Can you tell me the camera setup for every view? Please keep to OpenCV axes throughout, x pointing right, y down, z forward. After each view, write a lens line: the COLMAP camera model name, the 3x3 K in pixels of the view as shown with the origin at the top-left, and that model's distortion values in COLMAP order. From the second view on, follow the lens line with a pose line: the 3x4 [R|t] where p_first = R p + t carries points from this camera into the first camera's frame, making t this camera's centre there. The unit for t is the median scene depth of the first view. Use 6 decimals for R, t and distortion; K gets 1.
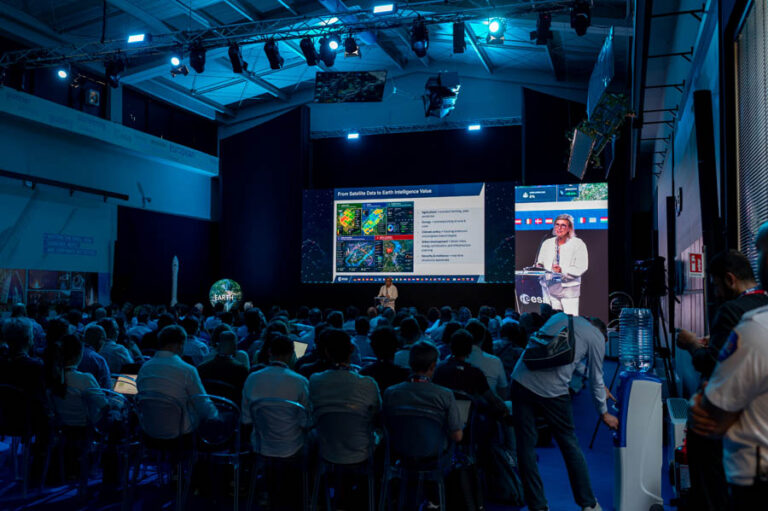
lens RADIAL K [[758.9, 0, 384.0], [0, 758.9, 255.5], [0, 0, 1]] dist [-0.010351, 0.005320]
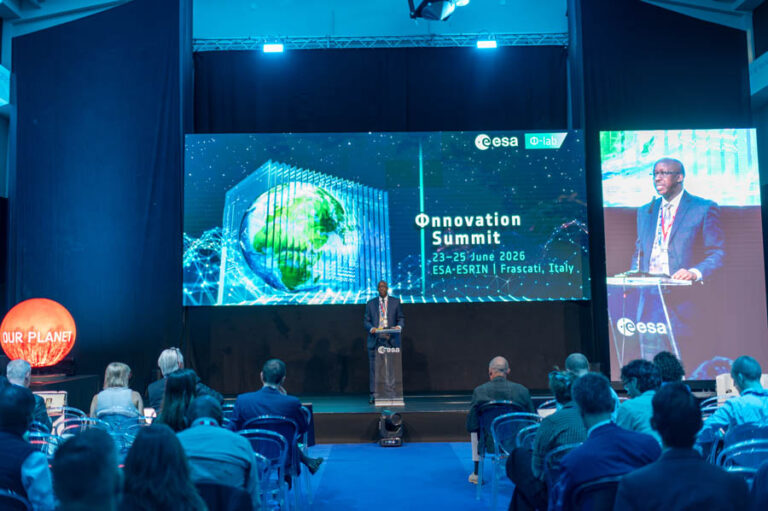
lens RADIAL K [[758.9, 0, 384.0], [0, 758.9, 255.5], [0, 0, 1]] dist [-0.010351, 0.005320]
pose [[0.948799, 0.008770, 0.315760, -0.153821], [0.004002, 0.999201, -0.039777, 0.023849], [-0.315856, 0.039004, 0.948005, 0.479593]]
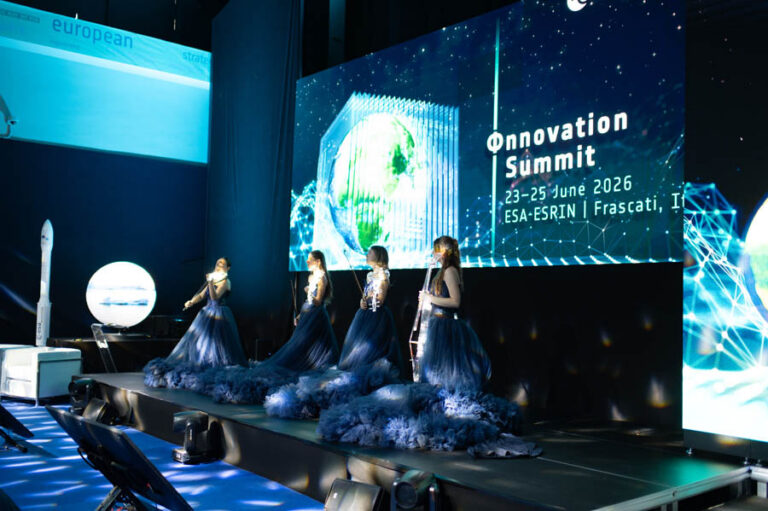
lens RADIAL K [[758.9, 0, 384.0], [0, 758.9, 255.5], [0, 0, 1]] dist [-0.010351, 0.005320]
pose [[0.851662, -0.016541, -0.523831, 0.208326], [0.010529, 0.999840, -0.014453, 0.035911], [0.523986, 0.006793, 0.851700, 0.664758]]
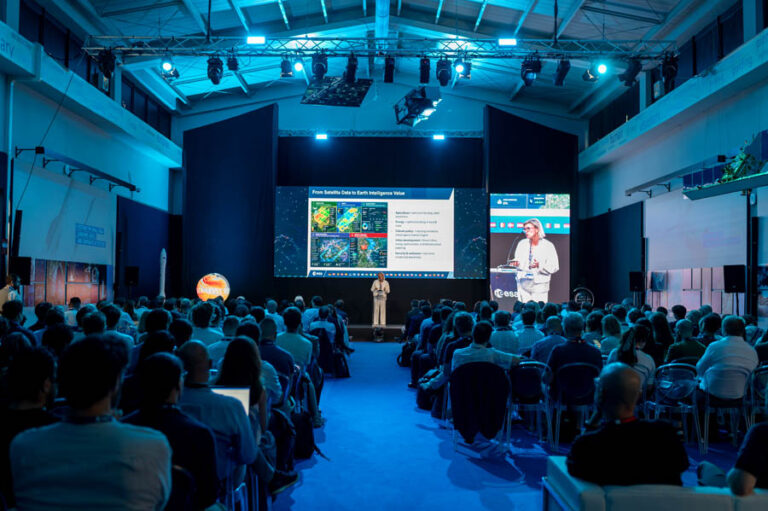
lens RADIAL K [[758.9, 0, 384.0], [0, 758.9, 255.5], [0, 0, 1]] dist [-0.010351, 0.005320]
pose [[0.950216, 0.017964, 0.311072, -0.307930], [-0.021029, 0.999758, 0.006499, -0.002769], [-0.310880, -0.012717, 0.950364, -0.023602]]
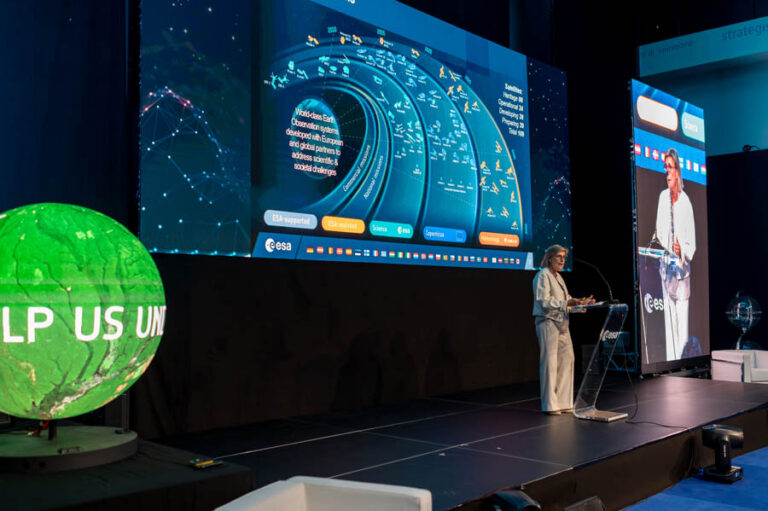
lens RADIAL K [[758.9, 0, 384.0], [0, 758.9, 255.5], [0, 0, 1]] dist [-0.010351, 0.005320]
pose [[0.419081, 0.042225, 0.906966, -0.323493], [-0.041536, 0.998764, -0.027307, 0.043274], [-0.906998, -0.026228, 0.420317, 0.879389]]
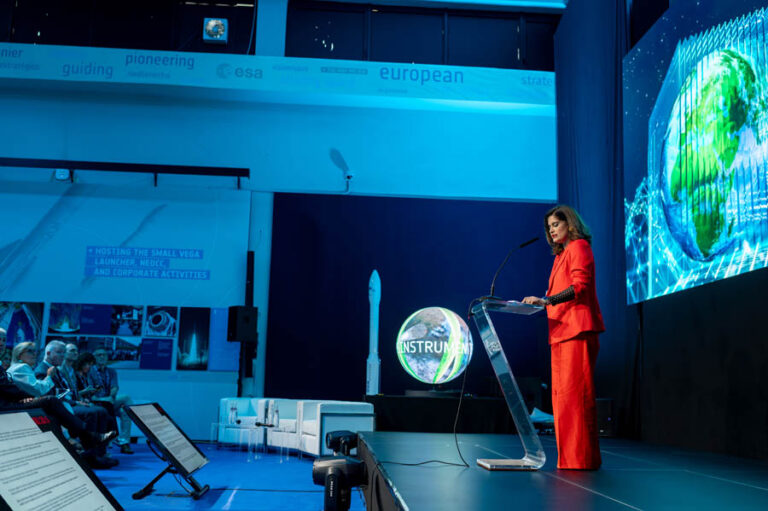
lens RADIAL K [[758.9, 0, 384.0], [0, 758.9, 255.5], [0, 0, 1]] dist [-0.010351, 0.005320]
pose [[0.375148, -0.158641, -0.913289, 0.189797], [0.025221, 0.986629, -0.161020, 0.071993], [0.926622, 0.037373, 0.374133, 0.812805]]
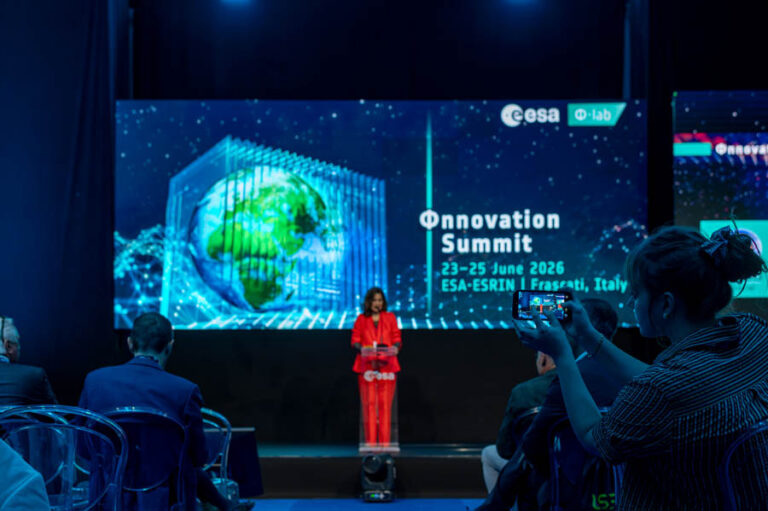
lens RADIAL K [[758.9, 0, 384.0], [0, 758.9, 255.5], [0, 0, 1]] dist [-0.010351, 0.005320]
pose [[0.951271, -0.005368, 0.308310, -0.103747], [-0.008839, 0.998963, 0.044665, -0.024476], [-0.308230, -0.045214, 0.950237, 0.608628]]
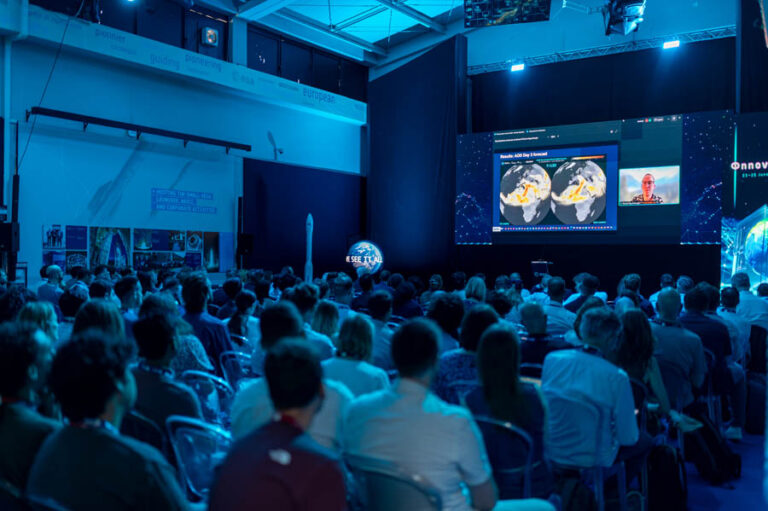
lens RADIAL K [[758.9, 0, 384.0], [0, 758.9, 255.5], [0, 0, 1]] dist [-0.010351, 0.005320]
pose [[0.958442, 0.004380, -0.285254, 0.061790], [0.008632, 0.998979, 0.044341, 0.010611], [0.285157, -0.044961, 0.957426, 0.170953]]
